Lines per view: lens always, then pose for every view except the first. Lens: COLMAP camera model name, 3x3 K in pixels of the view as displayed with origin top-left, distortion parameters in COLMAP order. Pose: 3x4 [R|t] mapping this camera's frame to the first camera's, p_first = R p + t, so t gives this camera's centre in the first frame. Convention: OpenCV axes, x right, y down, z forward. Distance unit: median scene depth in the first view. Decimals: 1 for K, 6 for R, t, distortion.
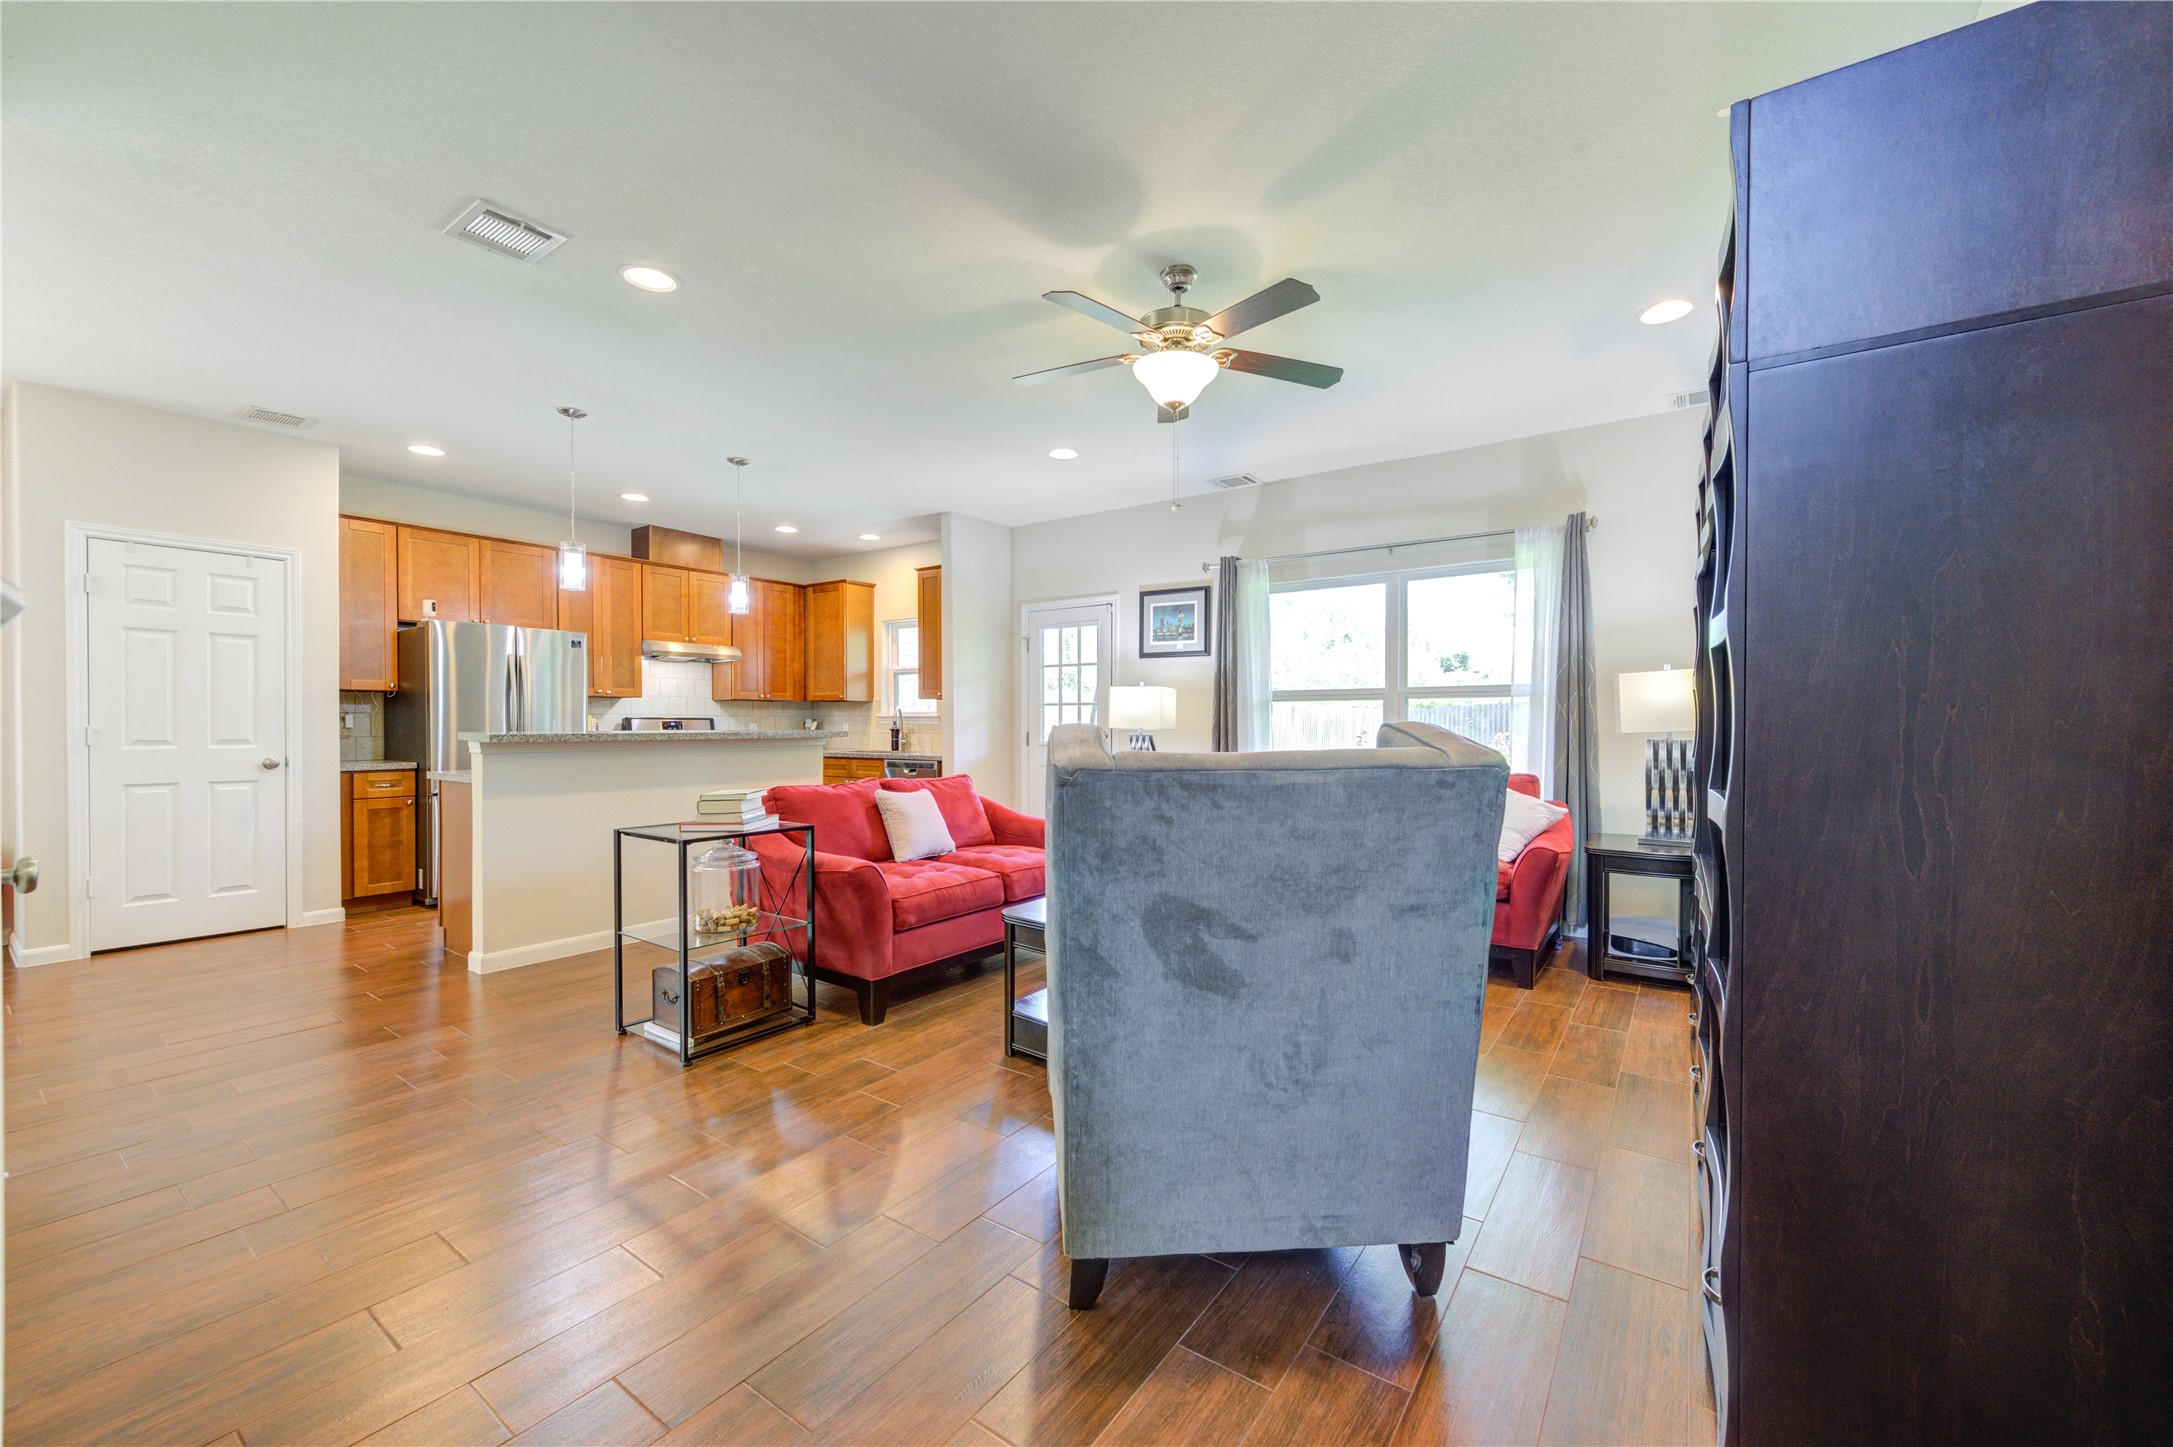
lens RADIAL K [[847.3, 0, 1083.9], [0, 847.3, 725.8], [0, 0, 1]] dist [0.001175, 0.000231]
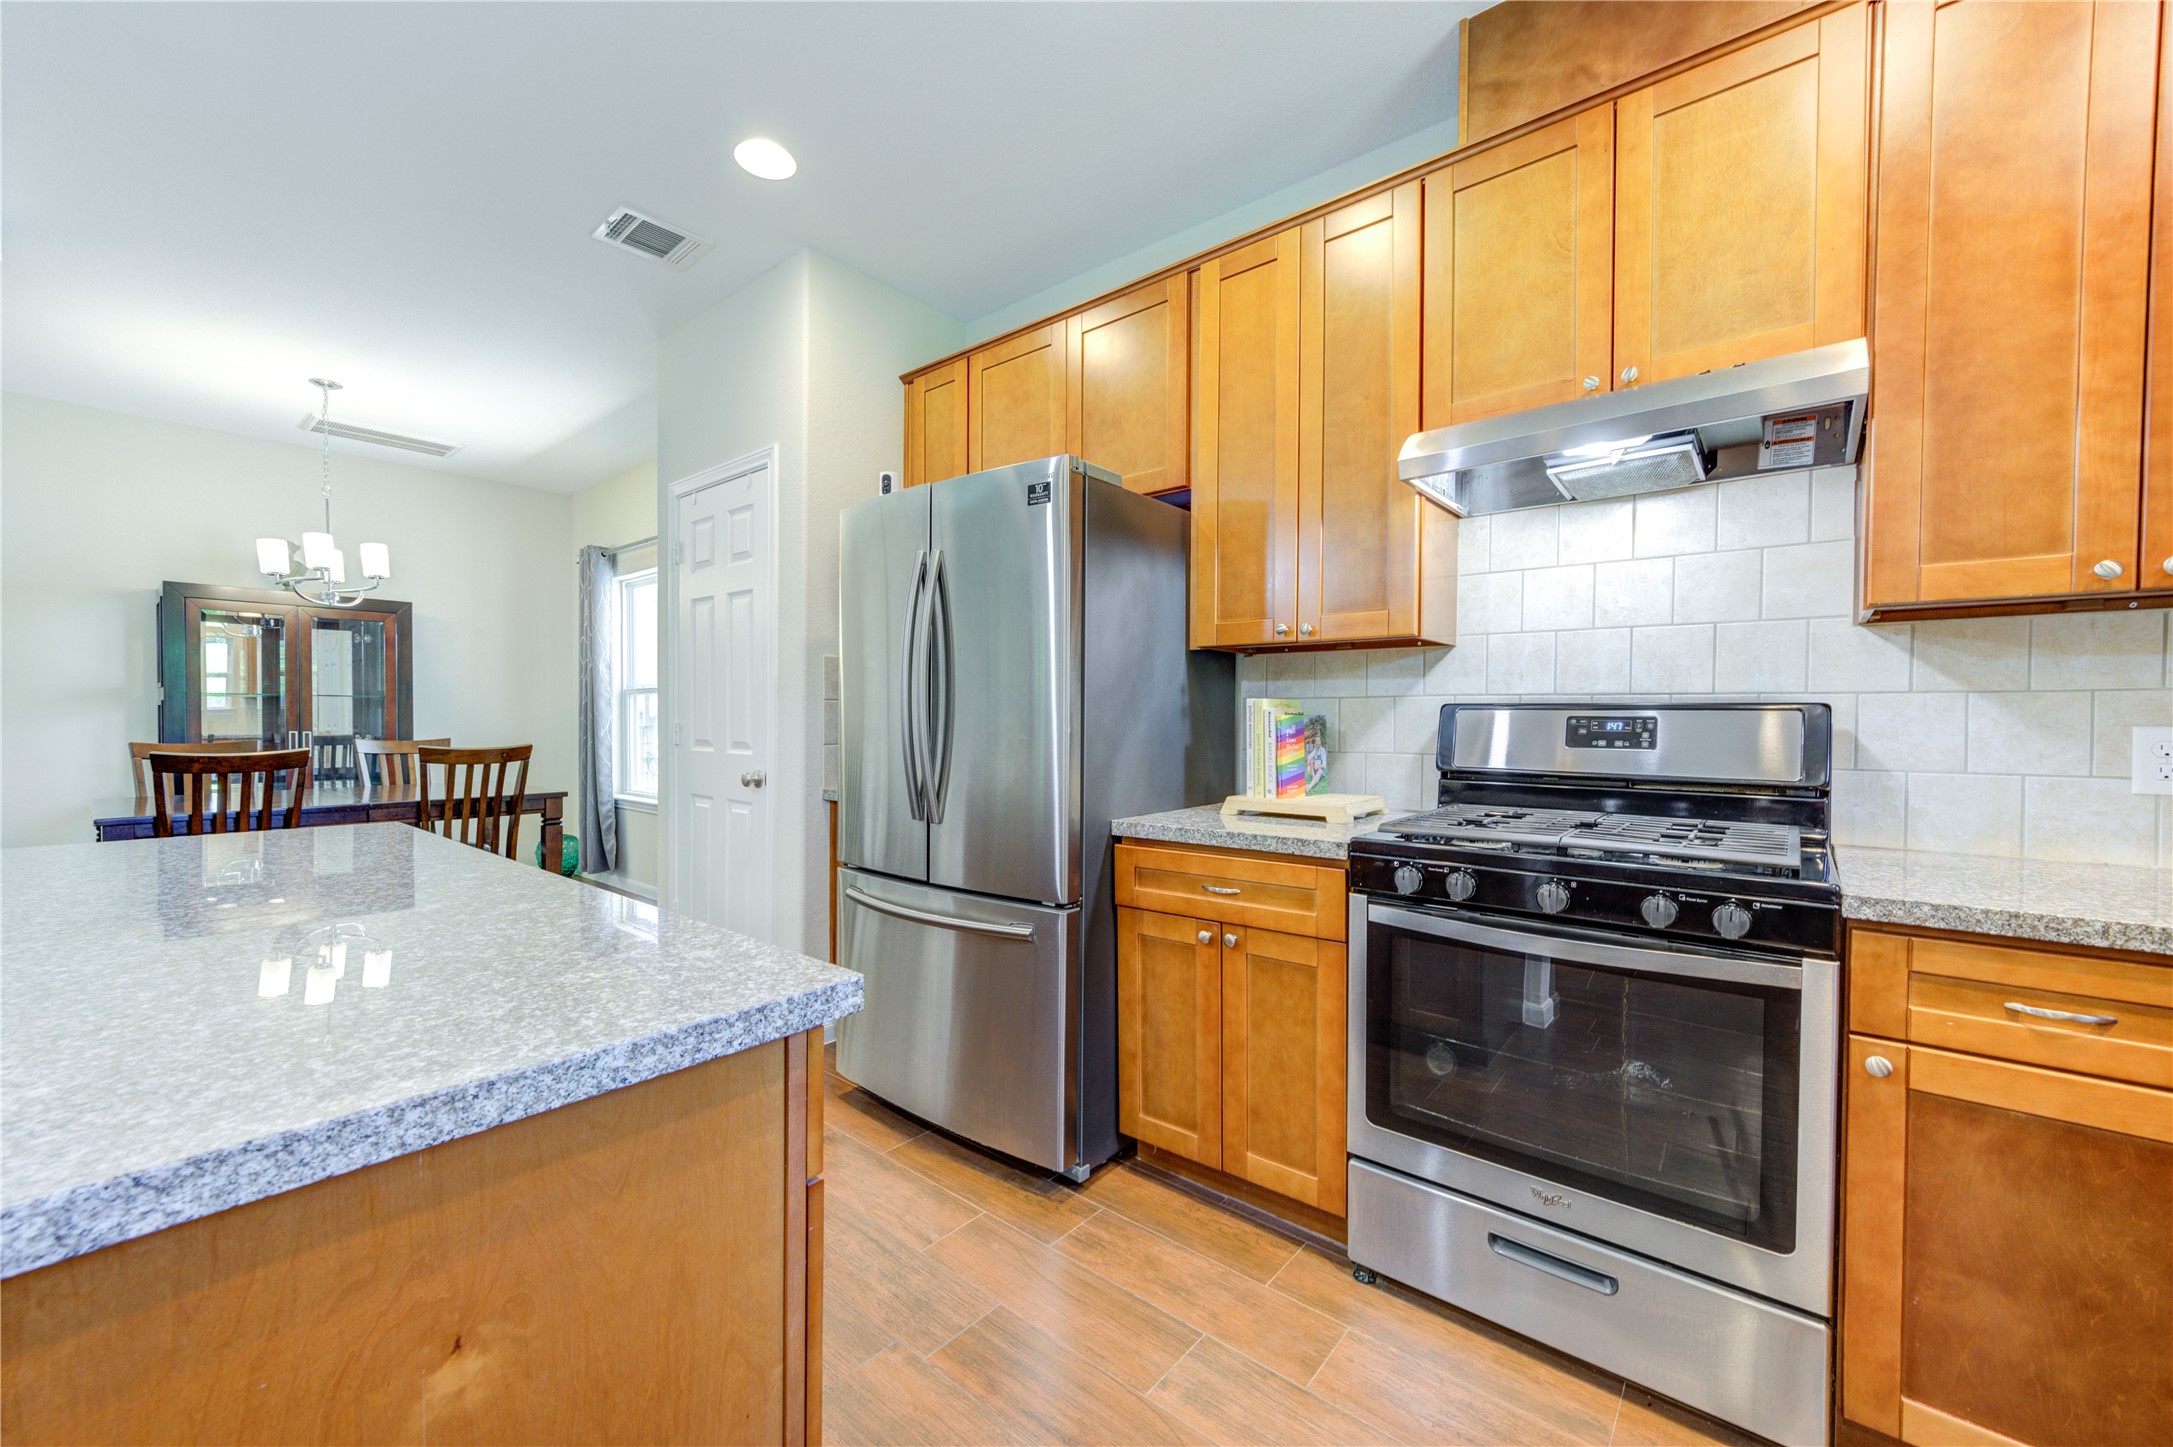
lens RADIAL K [[847.3, 0, 1089.4], [0, 847.3, 733.4], [0, 0, 1]] dist [0.001175, 0.000231]
pose [[-0.073932, 0.018777, -0.997087, -0.188035], [-0.006106, 0.999795, 0.019280, -0.003384], [0.997245, 0.007513, -0.073802, 0.786423]]
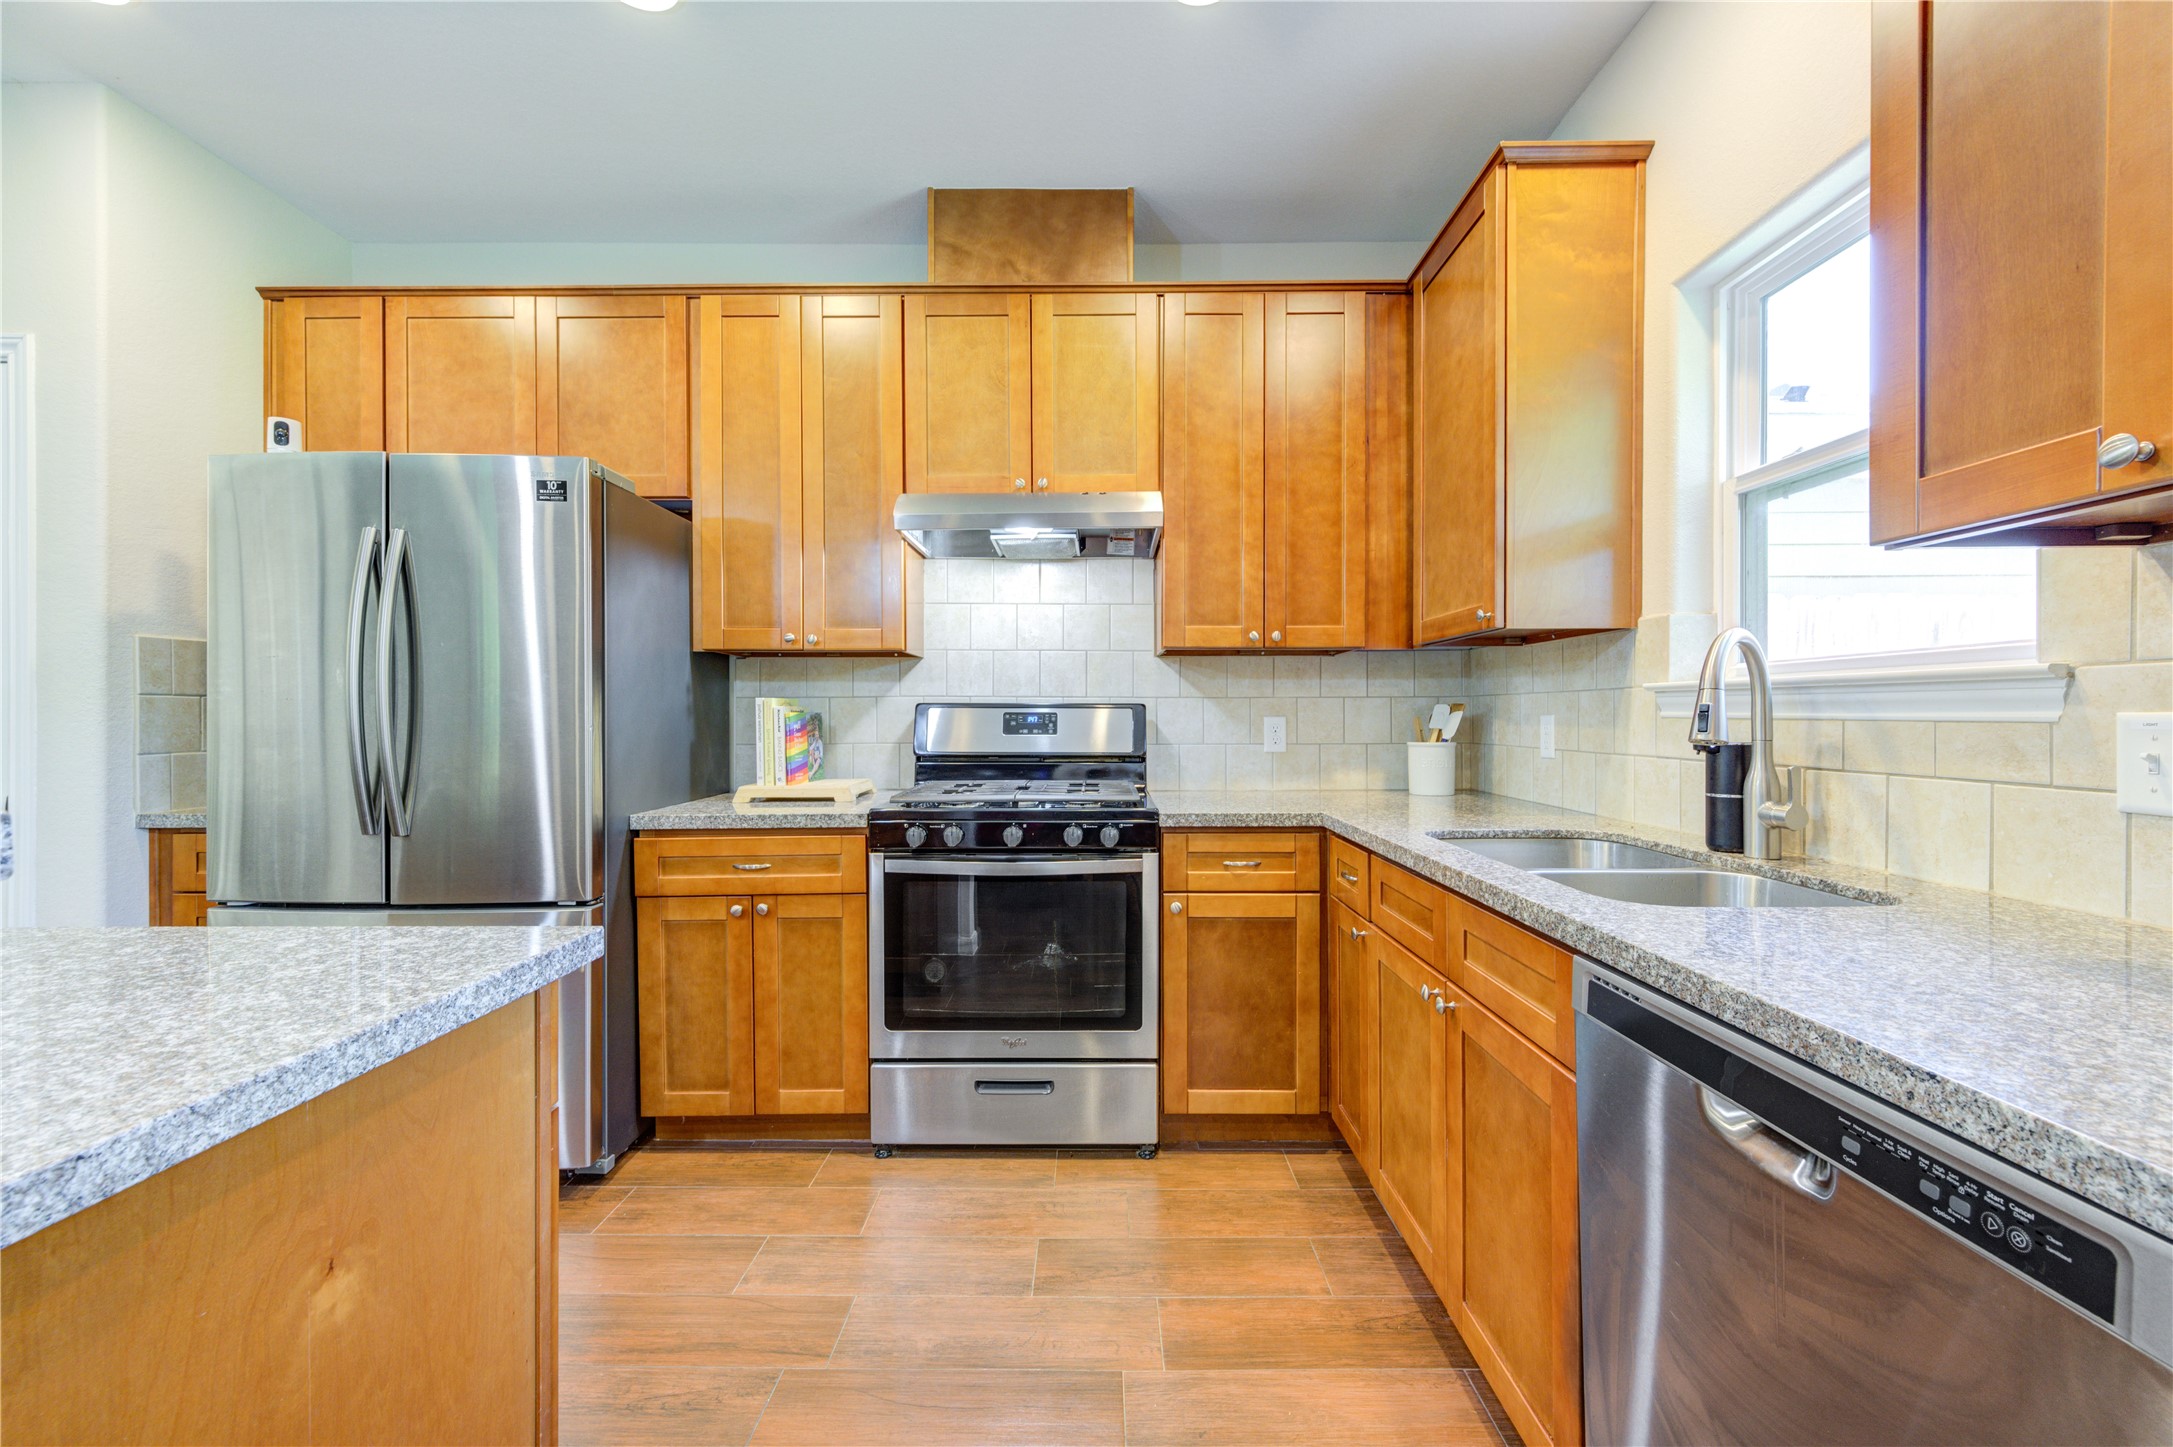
lens RADIAL K [[847.3, 0, 1097.1], [0, 847.3, 723.1], [0, 0, 1]] dist [0.001175, 0.000231]
pose [[0.578913, 0.008040, -0.815350, -0.140107], [0.000327, 0.999949, 0.010092, -0.003608], [0.815389, -0.006109, 0.578881, 0.736647]]
